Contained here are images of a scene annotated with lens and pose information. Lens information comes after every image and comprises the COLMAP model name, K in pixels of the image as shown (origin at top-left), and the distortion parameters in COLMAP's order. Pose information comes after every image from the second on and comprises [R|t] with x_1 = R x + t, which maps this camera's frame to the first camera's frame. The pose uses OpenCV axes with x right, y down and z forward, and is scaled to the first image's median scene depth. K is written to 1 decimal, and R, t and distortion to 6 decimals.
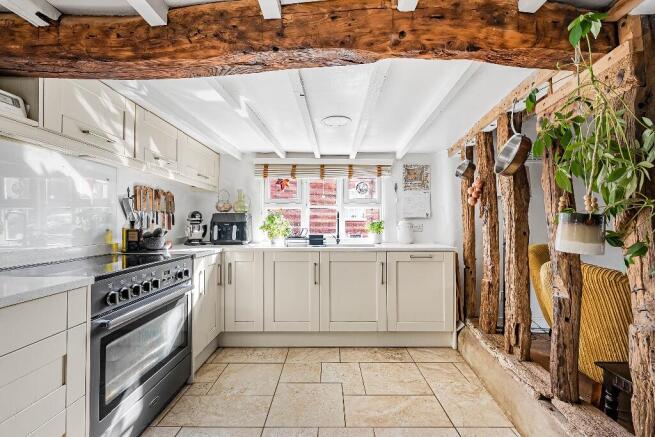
lens RADIAL K [[304.0, 0, 289.1], [0, 304.0, 218.8], [0, 0, 1]] dist [-0.003337, -0.000092]
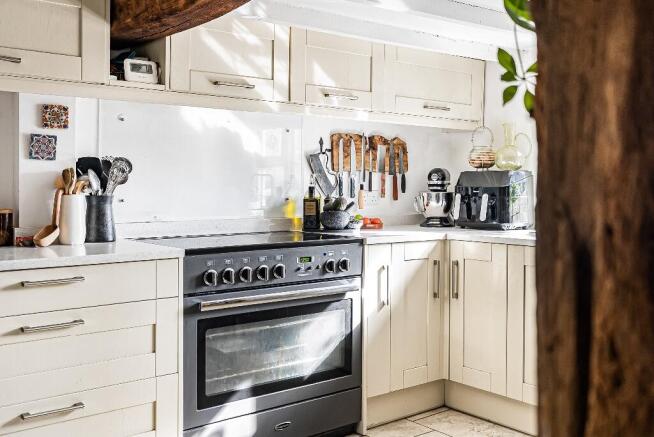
lens RADIAL K [[696.3, 0, 326.1], [0, 696.3, 205.1], [0, 0, 1]] dist [-0.005924, 0.022705]
pose [[0.600976, 0.022836, -0.798941, 0.802574], [0.013927, 0.999141, 0.039034, -0.012637], [0.799146, -0.034585, 0.600141, 0.051124]]
